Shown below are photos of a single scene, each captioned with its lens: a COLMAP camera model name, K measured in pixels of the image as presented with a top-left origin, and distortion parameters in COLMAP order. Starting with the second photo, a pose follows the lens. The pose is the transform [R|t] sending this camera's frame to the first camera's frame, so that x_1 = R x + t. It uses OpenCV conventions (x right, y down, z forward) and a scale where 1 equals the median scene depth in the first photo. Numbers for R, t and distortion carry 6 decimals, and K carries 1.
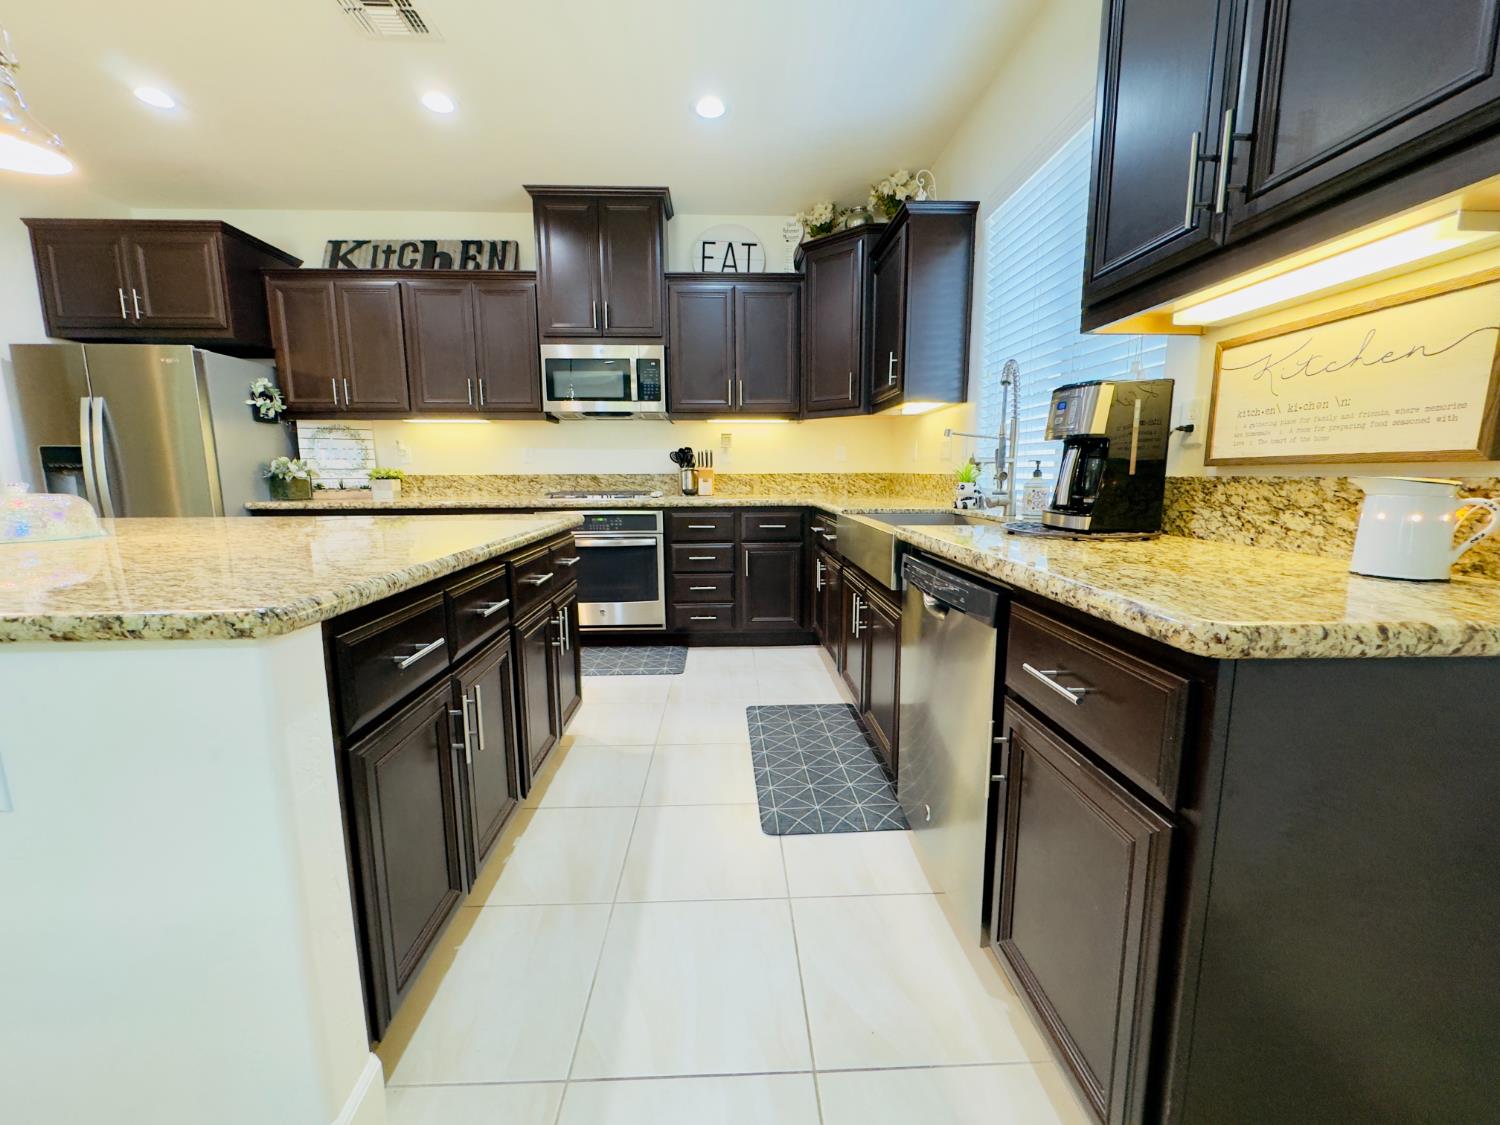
lens RADIAL K [[598.0, 0, 749.0], [0, 598.0, 560.2], [0, 0, 1]] dist [-0.002805, 0.000212]
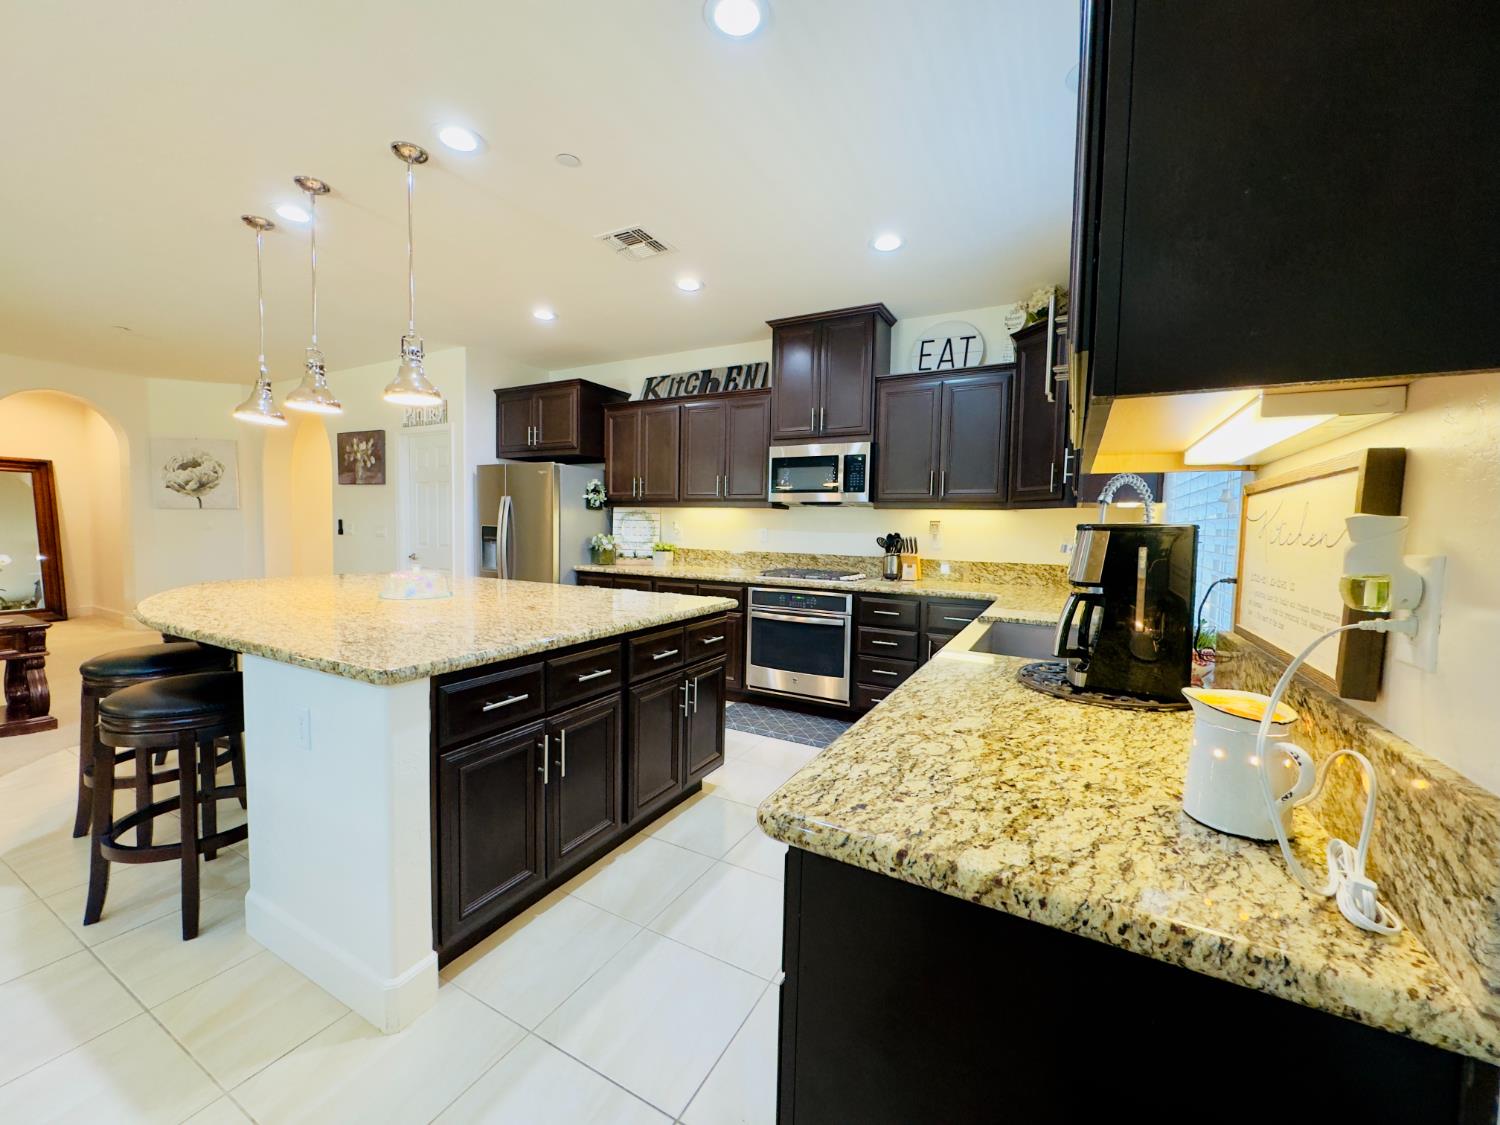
lens RADIAL K [[598.0, 0, 749.0], [0, 598.0, 560.2], [0, 0, 1]] dist [-0.002805, 0.000212]
pose [[0.856591, 0.051716, -0.513398, 0.231625], [-0.099709, 0.992802, -0.066353, -0.051504], [0.506271, 0.108028, 0.855581, -0.014919]]
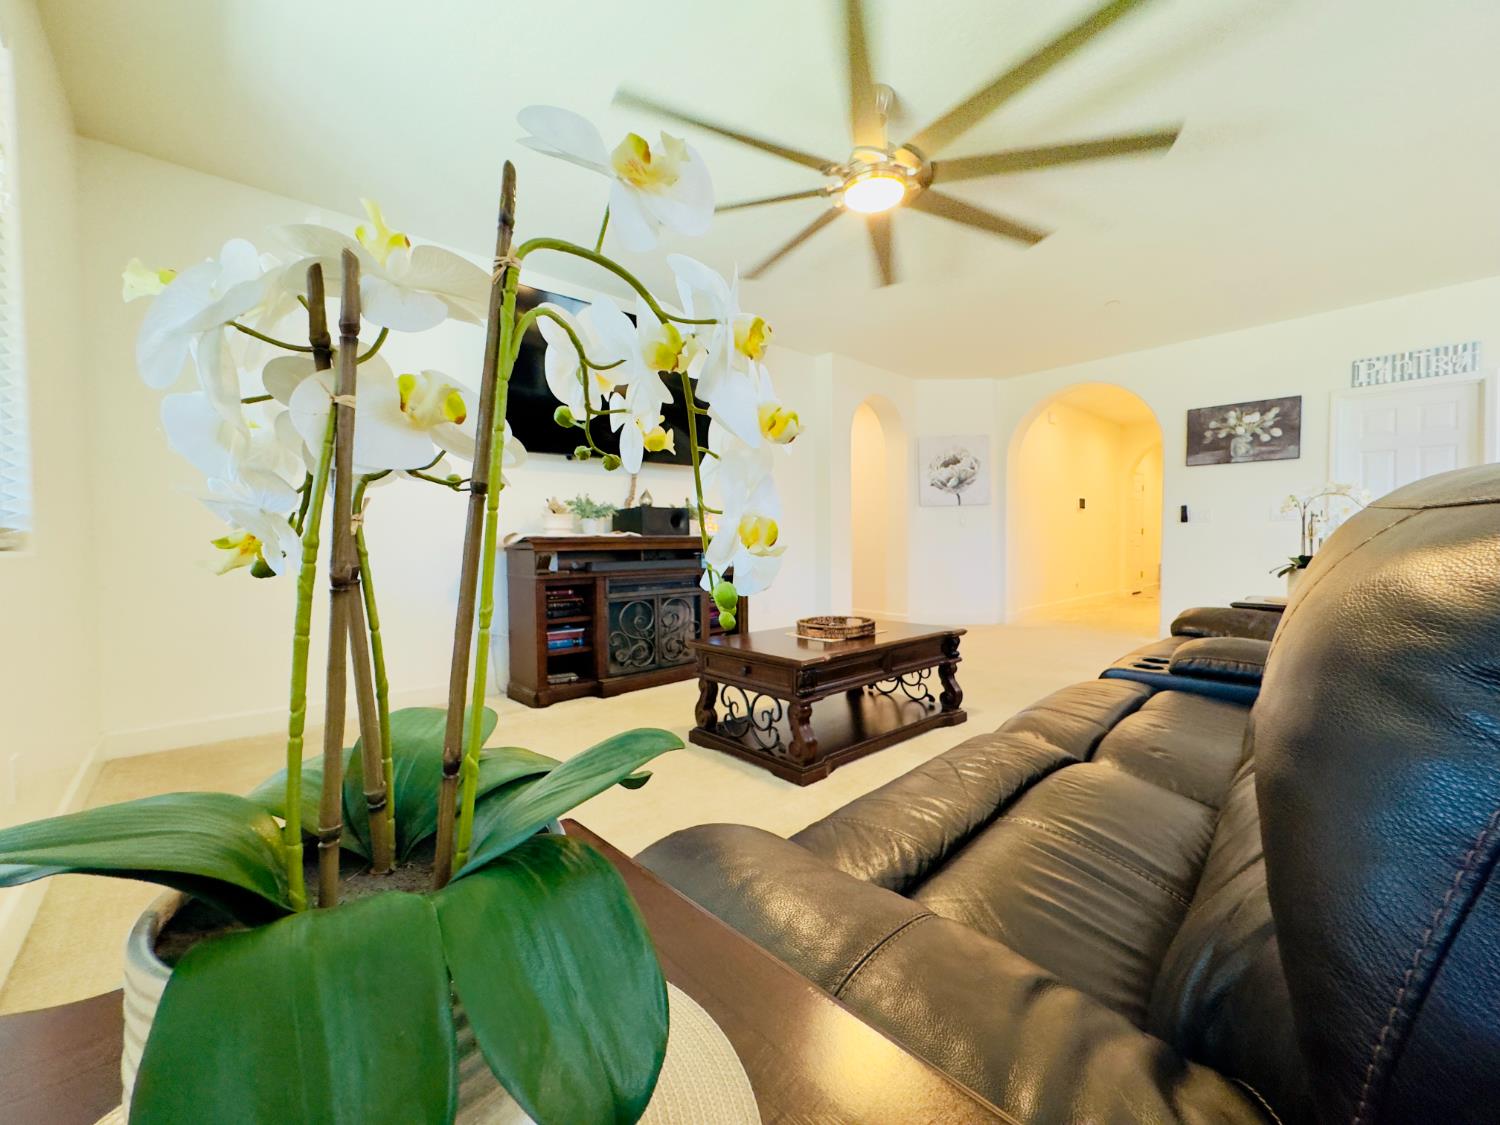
lens RADIAL K [[598.0, 0, 749.0], [0, 598.0, 560.2], [0, 0, 1]] dist [-0.002805, 0.000212]
pose [[0.643753, 0.019465, -0.764986, -1.118208], [-0.114301, 0.990908, -0.070973, 0.196969], [0.756649, 0.133128, 0.640124, -0.915734]]
